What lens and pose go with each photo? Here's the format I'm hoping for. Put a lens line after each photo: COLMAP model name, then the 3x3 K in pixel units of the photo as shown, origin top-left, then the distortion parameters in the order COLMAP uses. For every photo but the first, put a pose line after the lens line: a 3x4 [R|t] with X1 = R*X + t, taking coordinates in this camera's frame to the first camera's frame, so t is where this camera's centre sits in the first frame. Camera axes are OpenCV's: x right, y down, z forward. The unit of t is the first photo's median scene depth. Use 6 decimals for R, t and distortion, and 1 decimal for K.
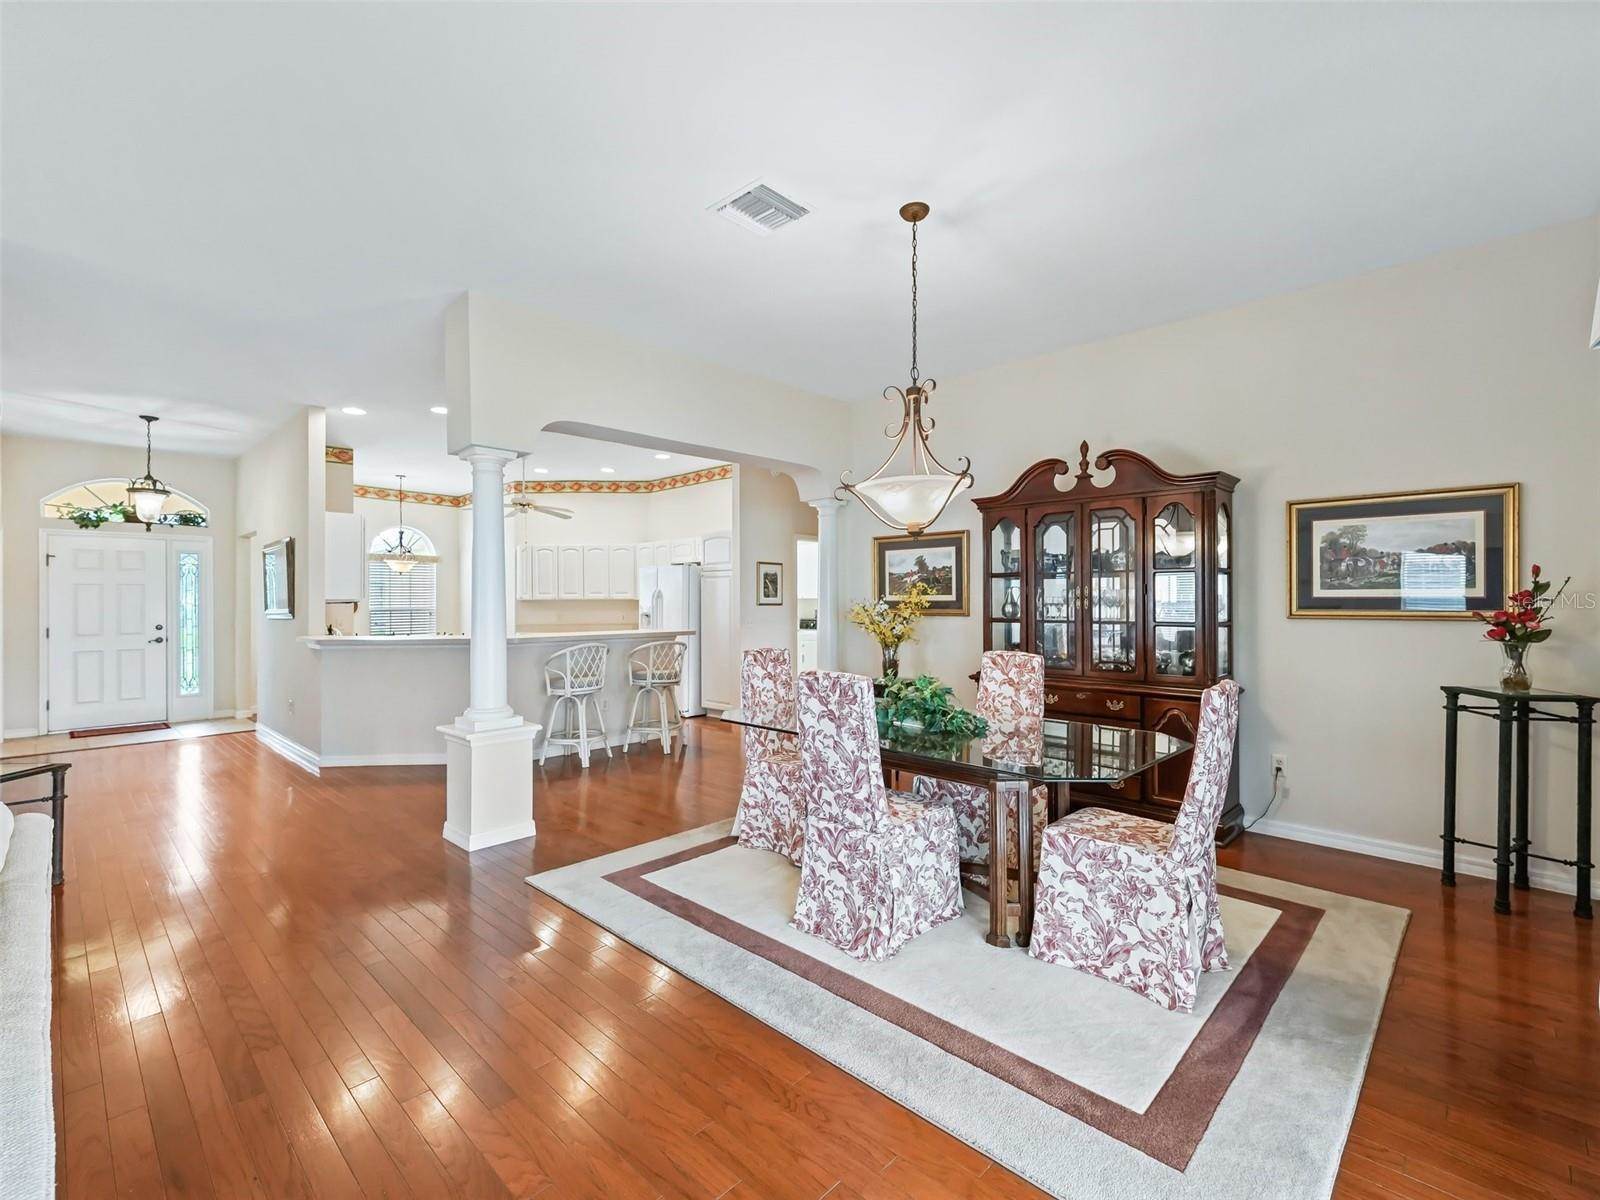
lens RADIAL K [[724.2, 0, 804.0], [0, 724.2, 593.9], [0, 0, 1]] dist [0.007552, -0.002396]
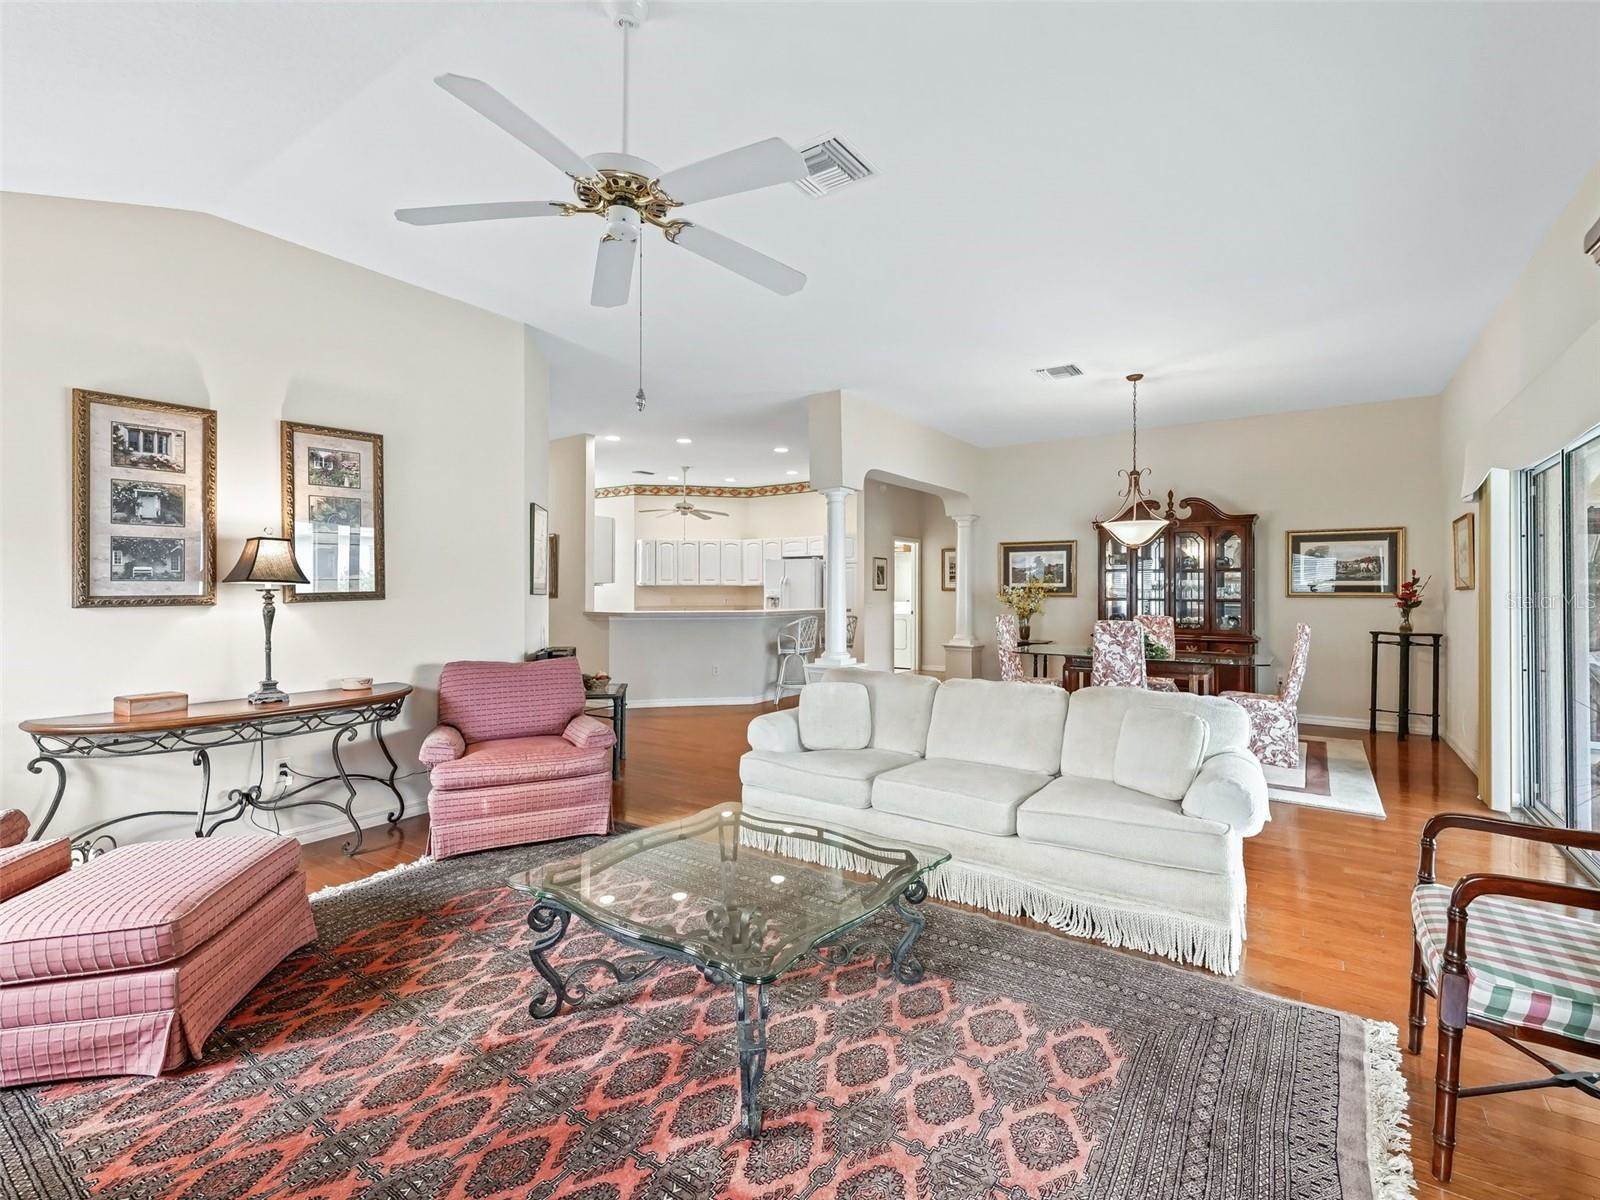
lens RADIAL K [[724.2, 0, 814.5], [0, 724.2, 593.3], [0, 0, 1]] dist [0.007552, -0.002396]
pose [[0.985379, 0.004427, 0.170321, -0.788028], [-0.006755, 0.999891, 0.013092, 0.009384], [-0.170244, -0.014051, 0.985302, -0.564853]]
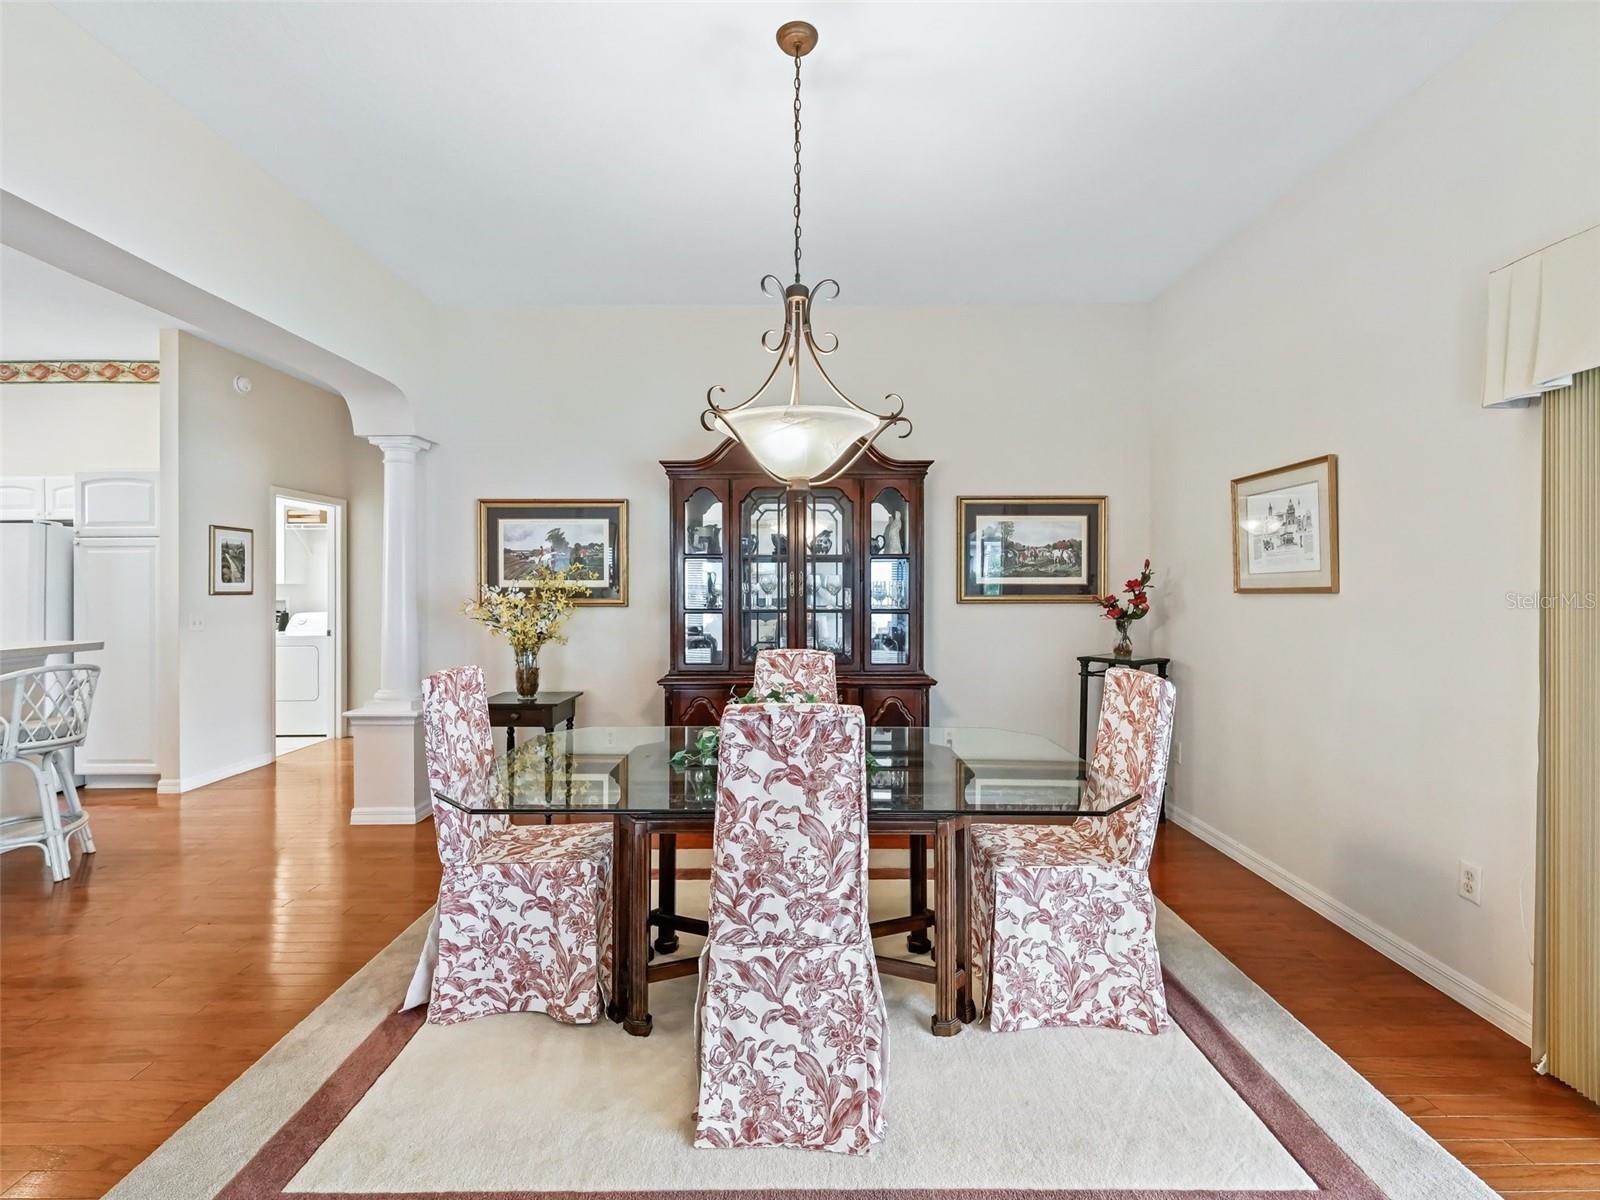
lens RADIAL K [[724.2, 0, 790.1], [0, 724.2, 583.3], [0, 0, 1]] dist [0.007552, -0.002396]
pose [[0.719346, 0.002878, 0.694646, -0.278452], [-0.005882, 0.999981, 0.001949, 0.002840], [-0.694627, -0.005488, 0.719349, 0.398415]]
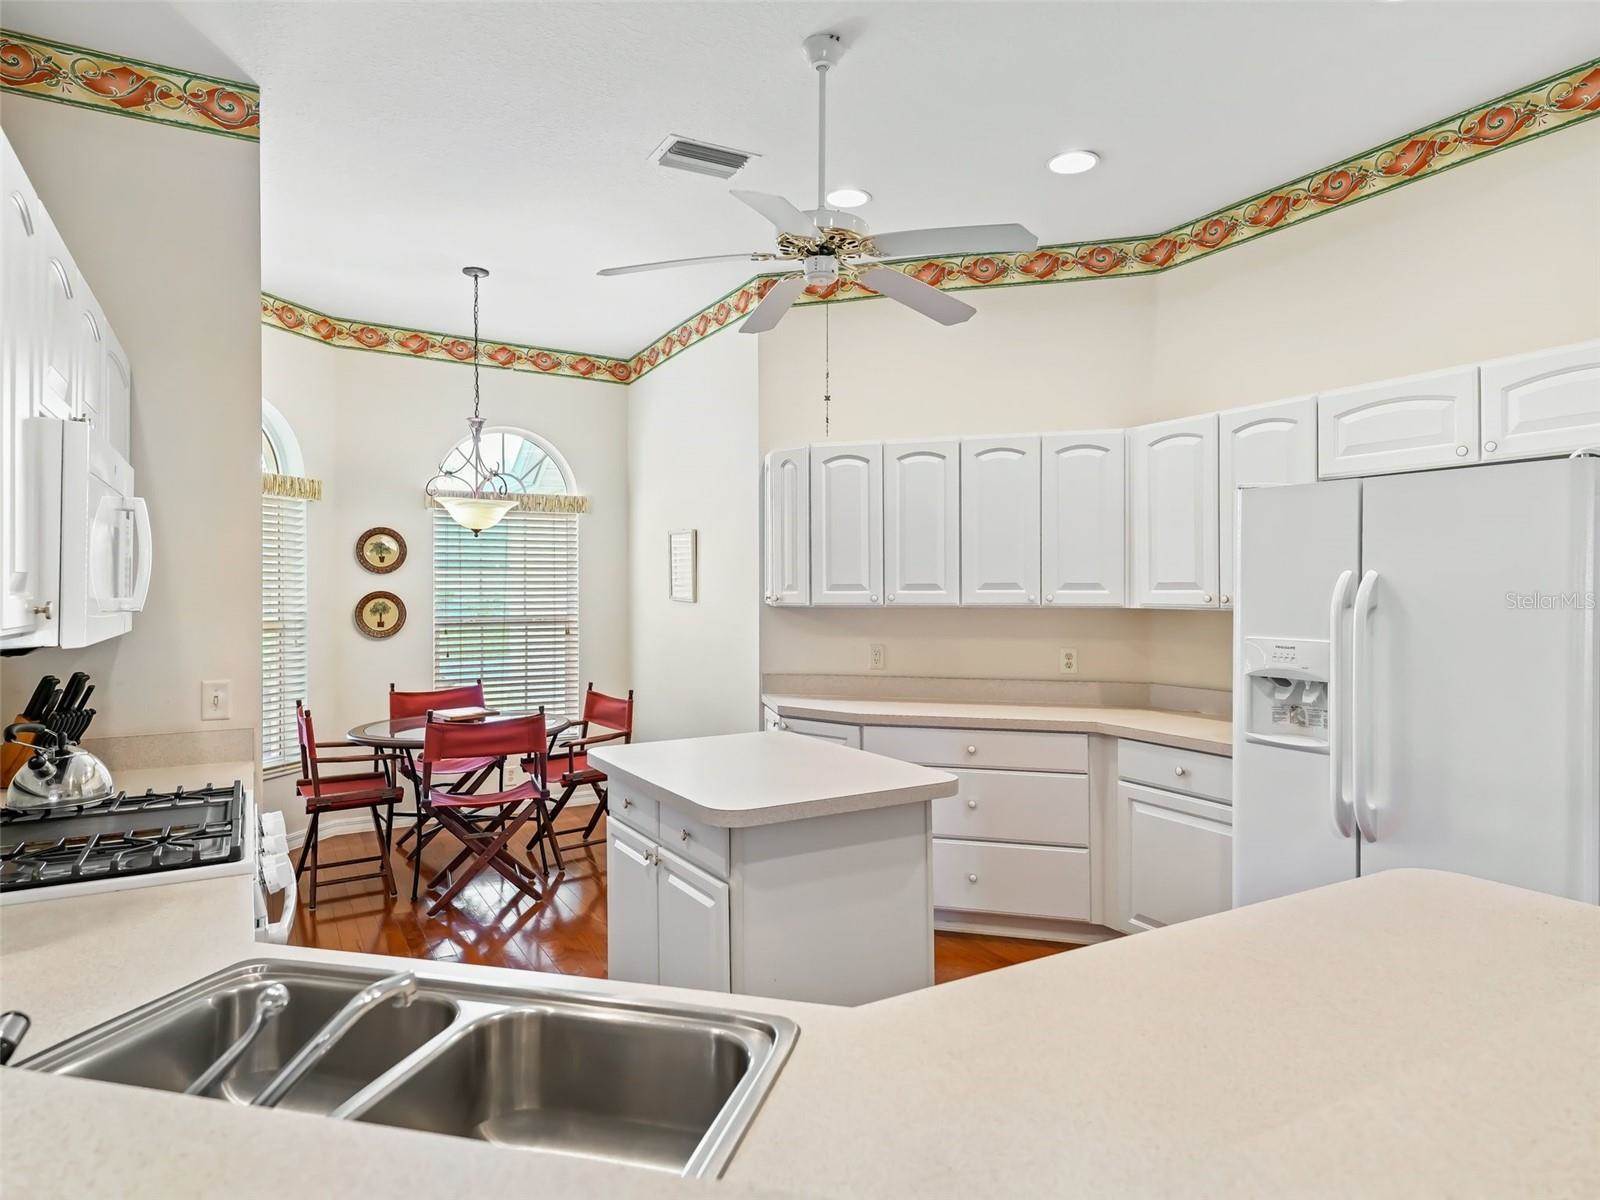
lens RADIAL K [[904.6, 0, 792.2], [0, 904.6, 561.7], [0, 0, 1]] dist [0.002571, -0.002344]
pose [[0.957864, -0.004443, -0.287189, -0.638462], [-0.000012, 0.999880, -0.015507, -0.014363], [0.287223, 0.014857, 0.957748, 1.442403]]
